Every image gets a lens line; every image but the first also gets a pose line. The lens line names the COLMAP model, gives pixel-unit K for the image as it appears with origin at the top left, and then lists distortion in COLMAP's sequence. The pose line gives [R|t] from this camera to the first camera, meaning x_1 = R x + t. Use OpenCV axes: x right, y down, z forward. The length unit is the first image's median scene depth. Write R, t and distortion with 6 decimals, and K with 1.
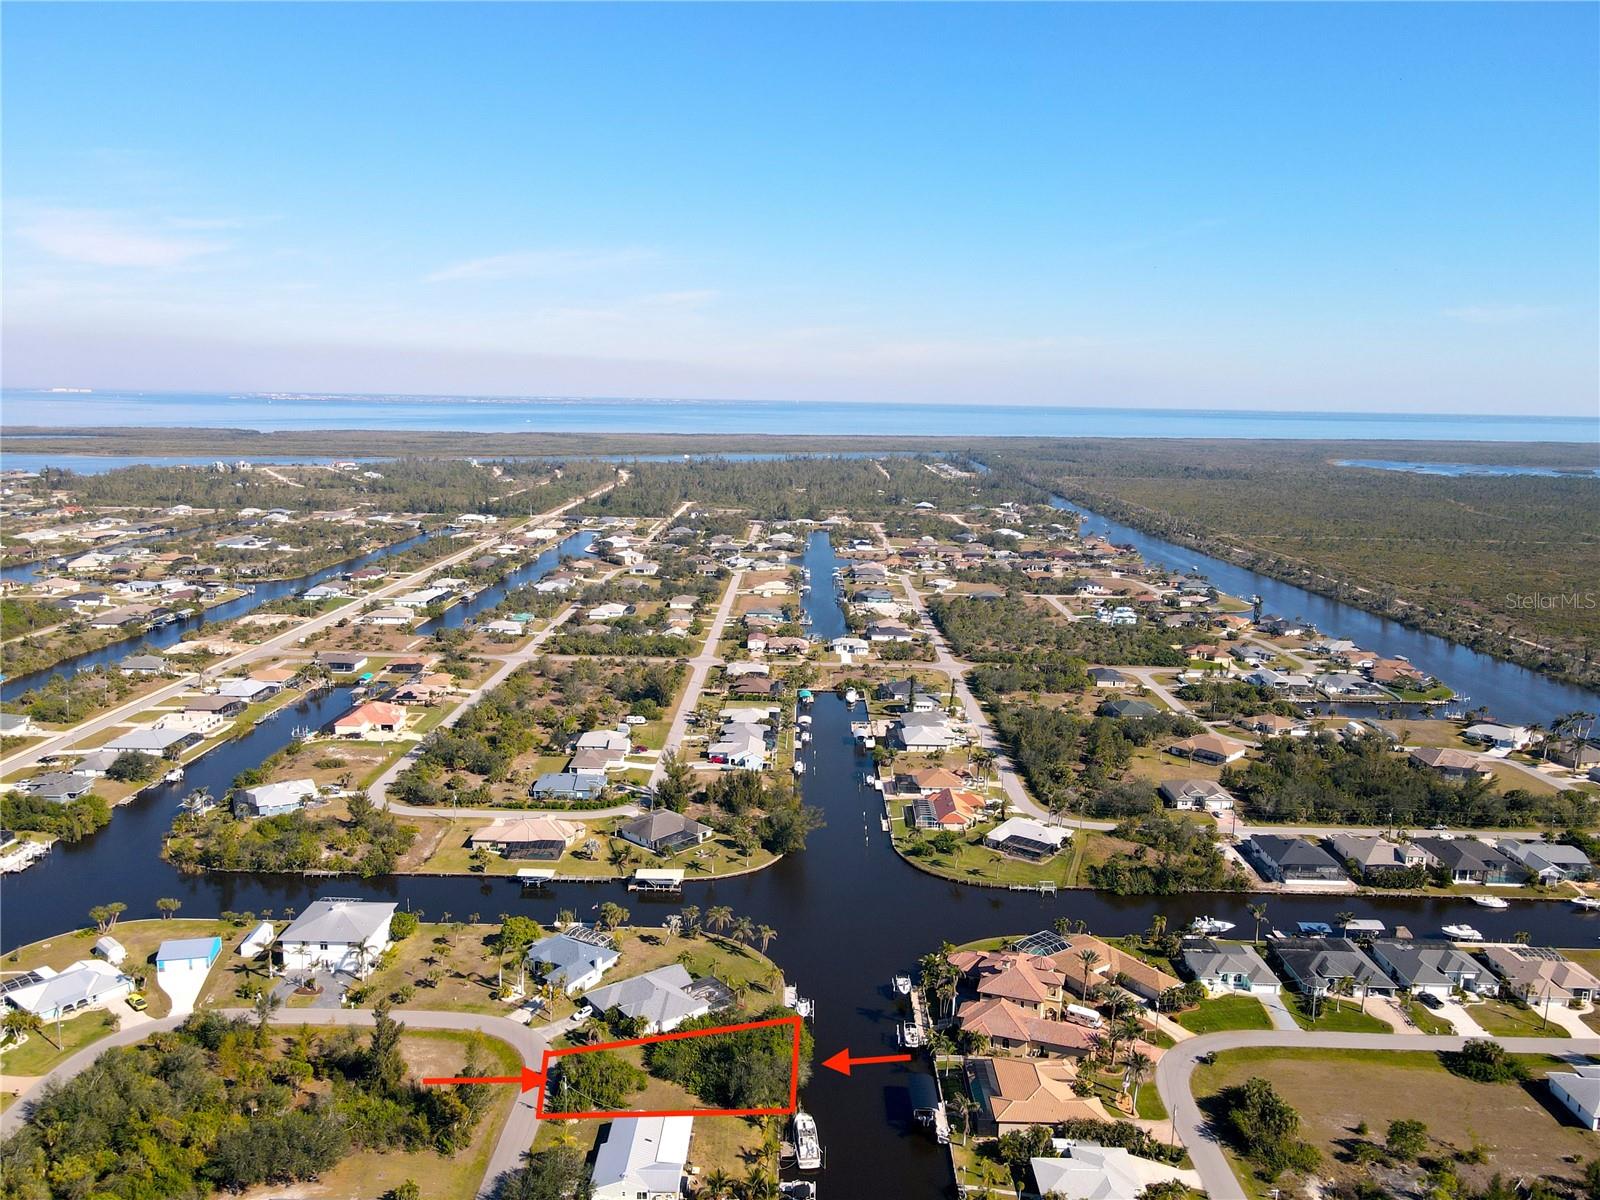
lens RADIAL K [[1176.5, 0, 799.5], [0, 1176.5, 593.1], [0, 0, 1]] dist [-0.006465, 0.039861]
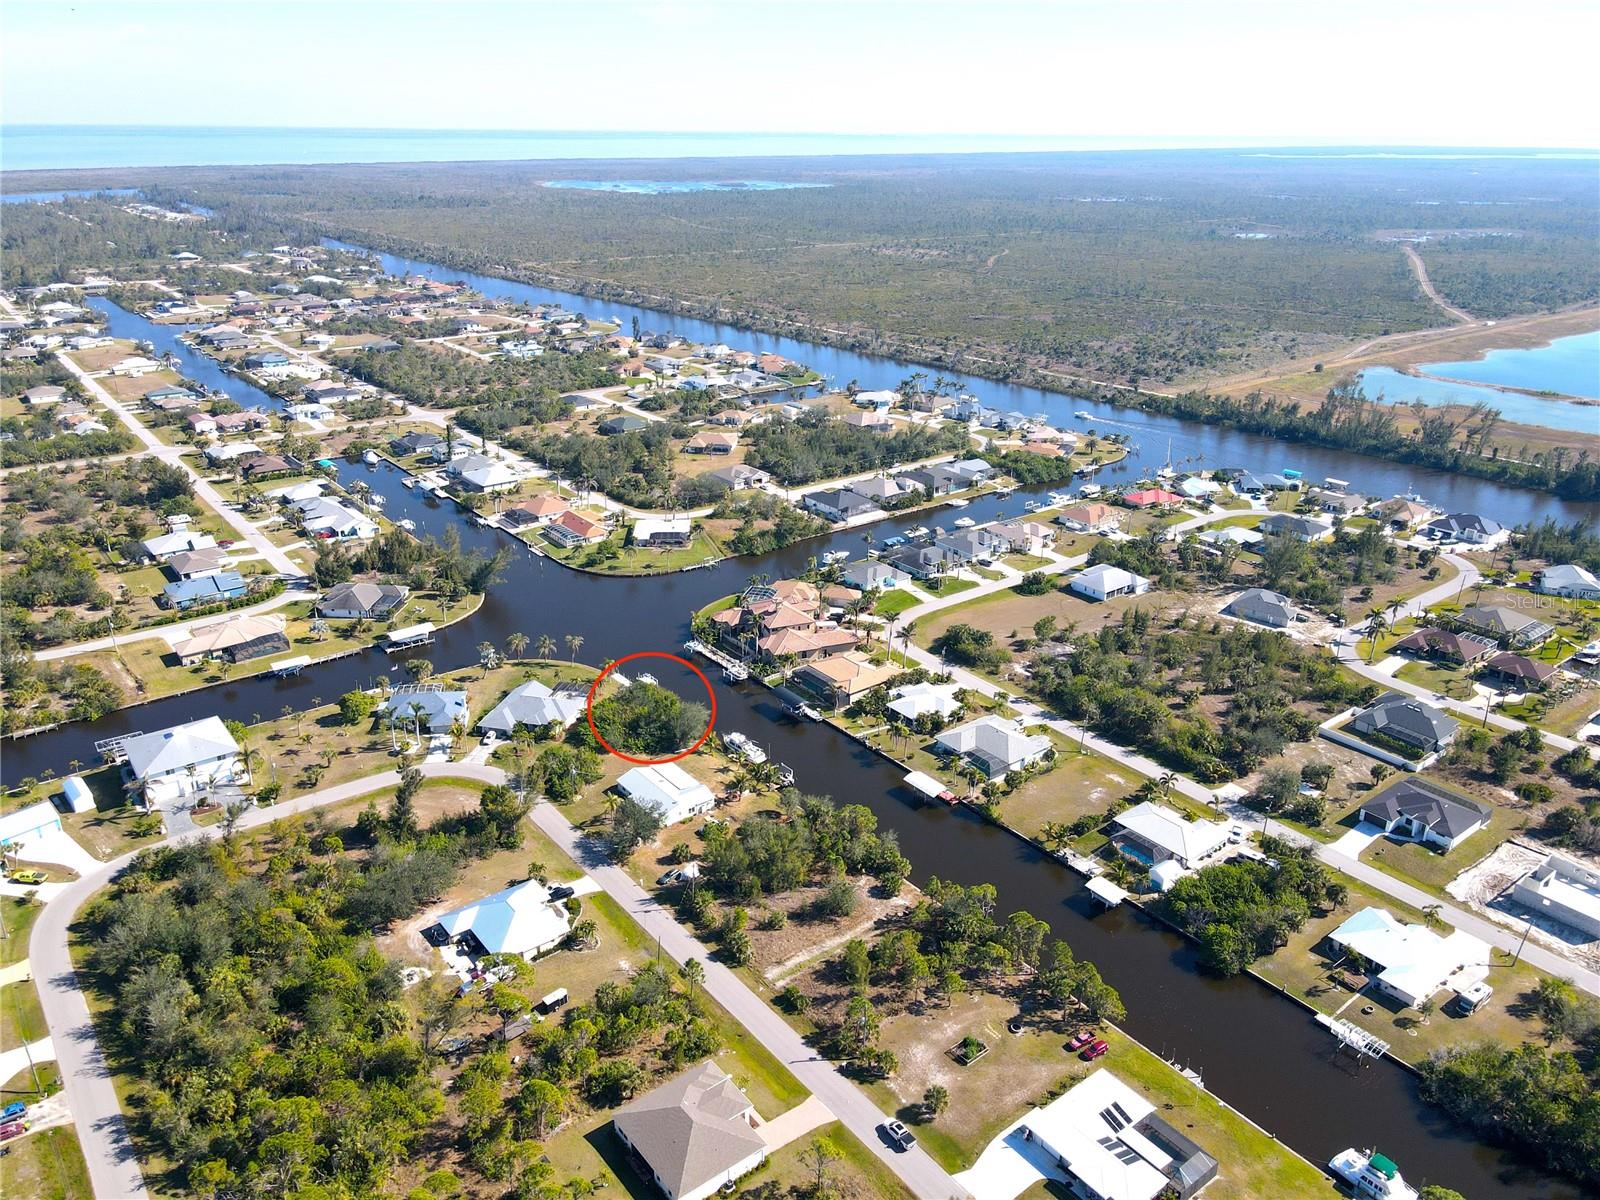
lens RADIAL K [[1176.5, 0, 799.5], [0, 1176.5, 593.1], [0, 0, 1]] dist [-0.006465, 0.039861]
pose [[0.784074, -0.241932, 0.571574, -0.357038], [0.110304, 0.960558, 0.255266, -0.023085], [-0.610787, -0.137100, 0.779835, -0.035186]]
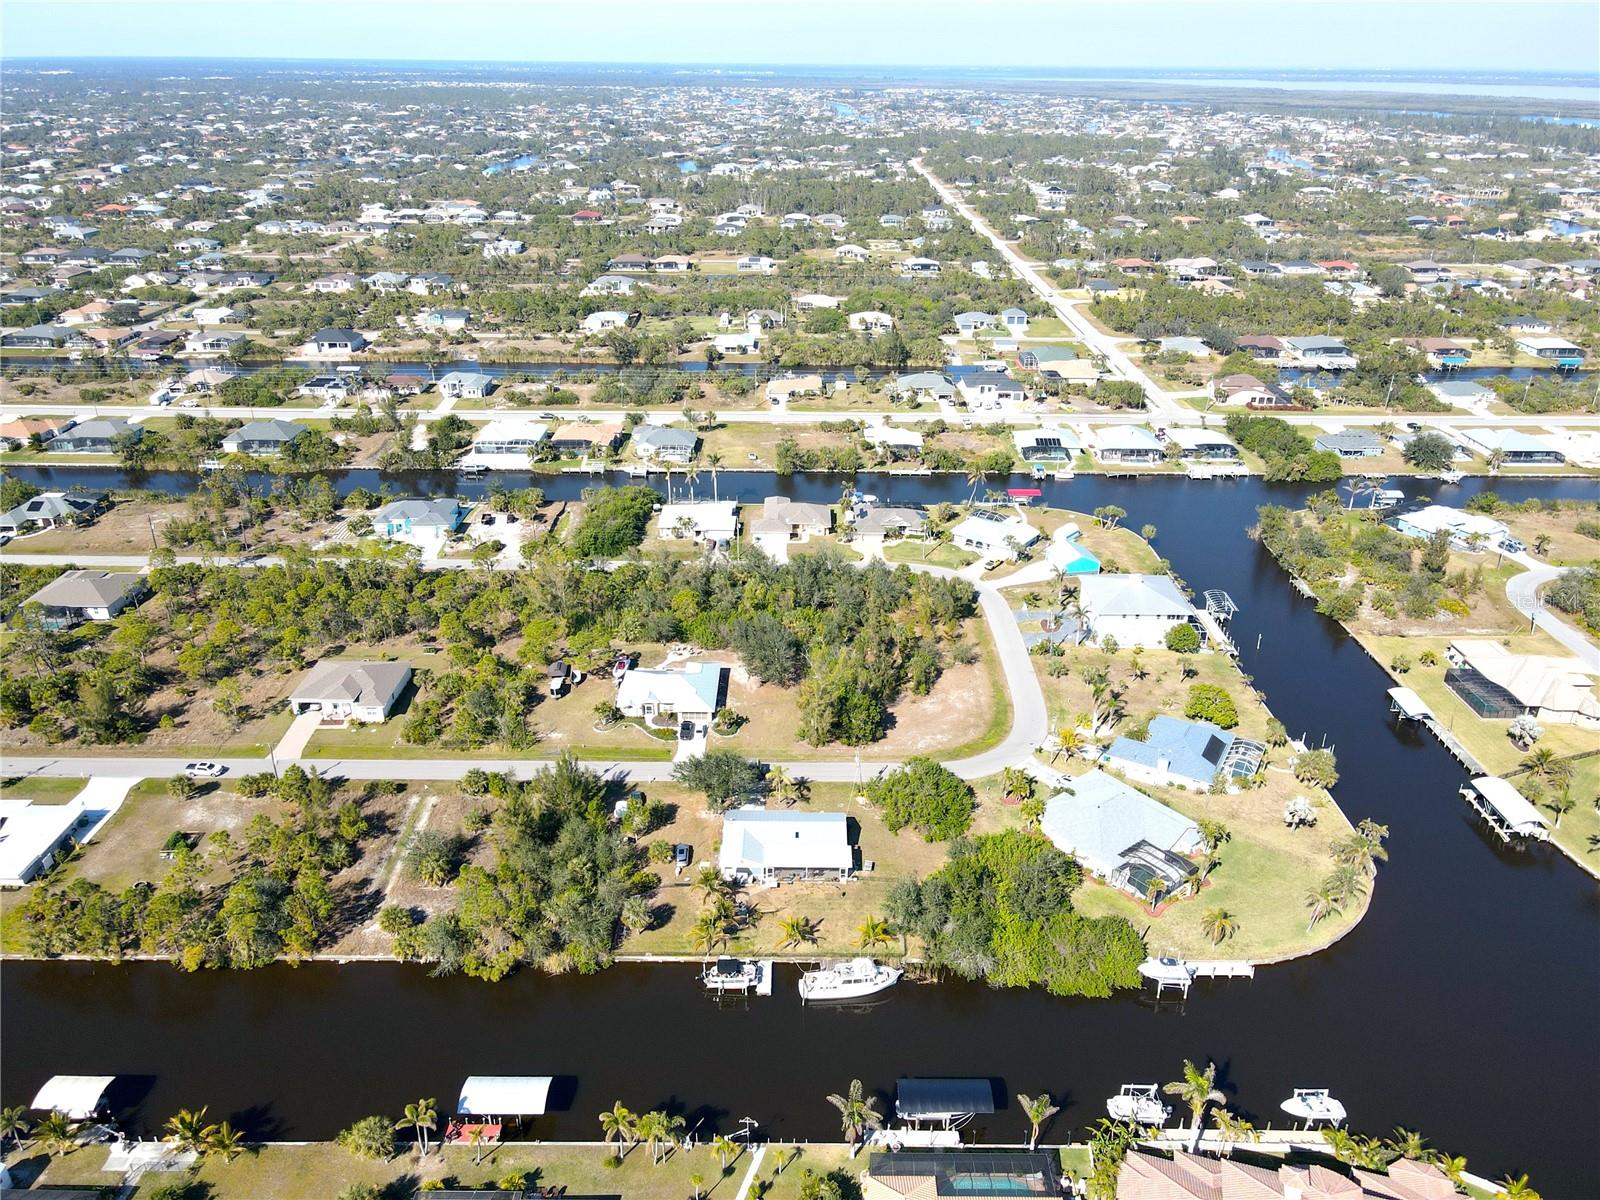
lens RADIAL K [[1176.5, 0, 799.5], [0, 1176.5, 593.1], [0, 0, 1]] dist [-0.006465, 0.039861]
pose [[0.005361, 0.398071, -0.917339, 0.320151], [-0.173184, 0.903860, 0.391210, -0.028401], [0.984875, 0.156771, 0.073786, 0.464629]]
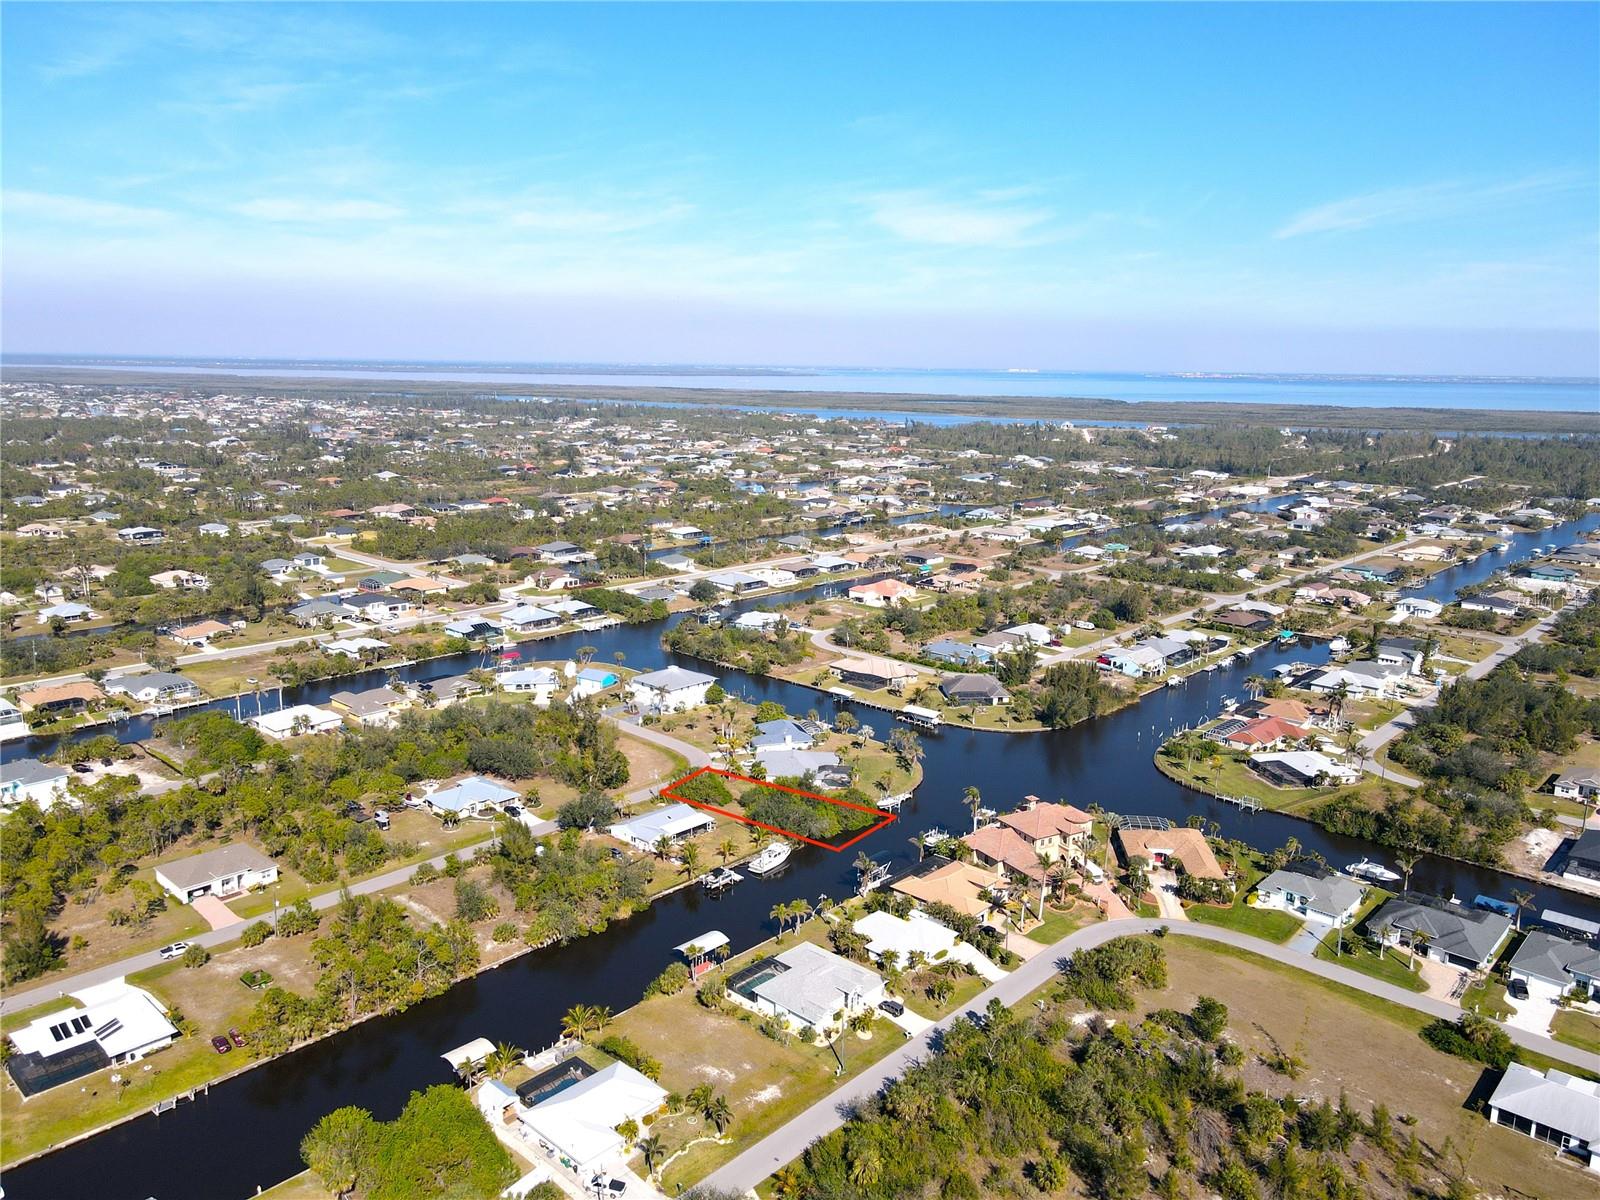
lens RADIAL K [[1176.5, 0, 799.5], [0, 1176.5, 593.1], [0, 0, 1]] dist [-0.006465, 0.039861]
pose [[0.738726, 0.123956, -0.662509, 0.445795], [-0.113428, 0.991788, 0.059088, 0.053164], [0.664393, 0.031497, 0.746719, 0.030363]]
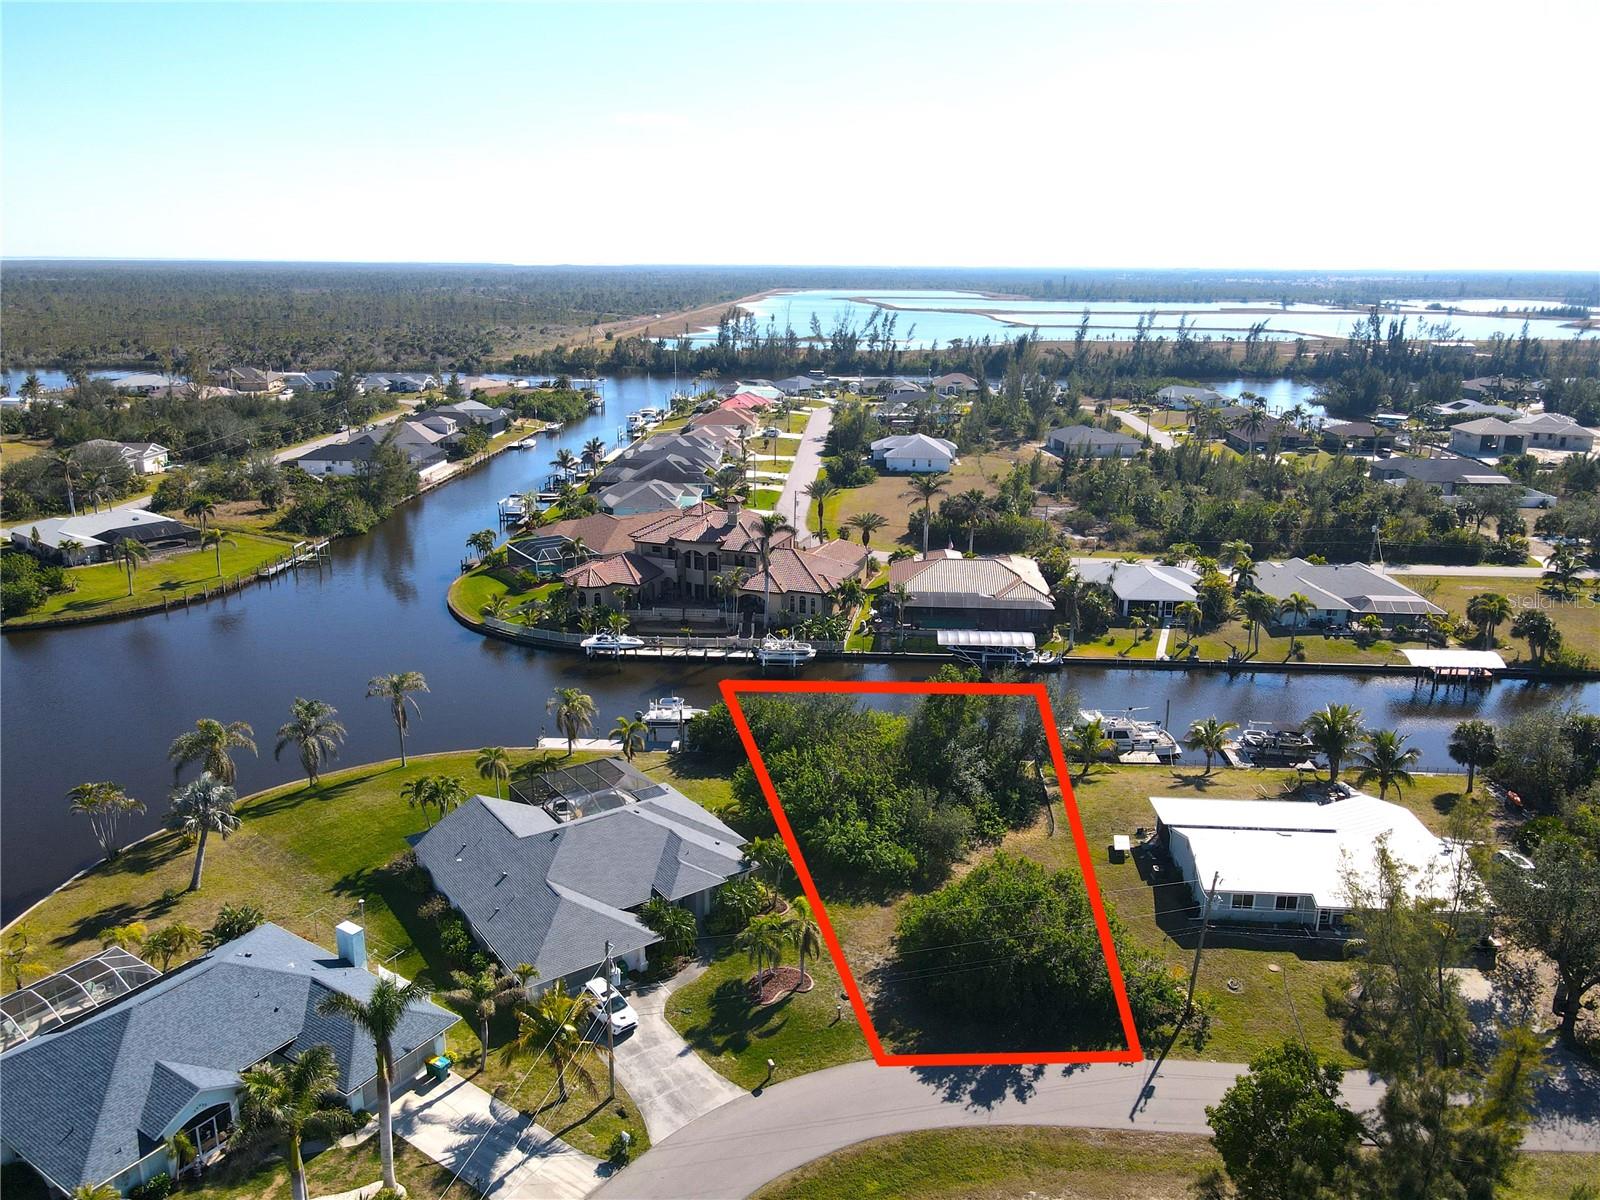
lens RADIAL K [[1176.5, 0, 799.5], [0, 1176.5, 593.1], [0, 0, 1]] dist [-0.006465, 0.039861]
pose [[0.050676, -0.289994, 0.955686, -0.268084], [0.161622, 0.946683, 0.278692, 0.119527], [-0.985551, 0.140337, 0.094844, 0.574818]]
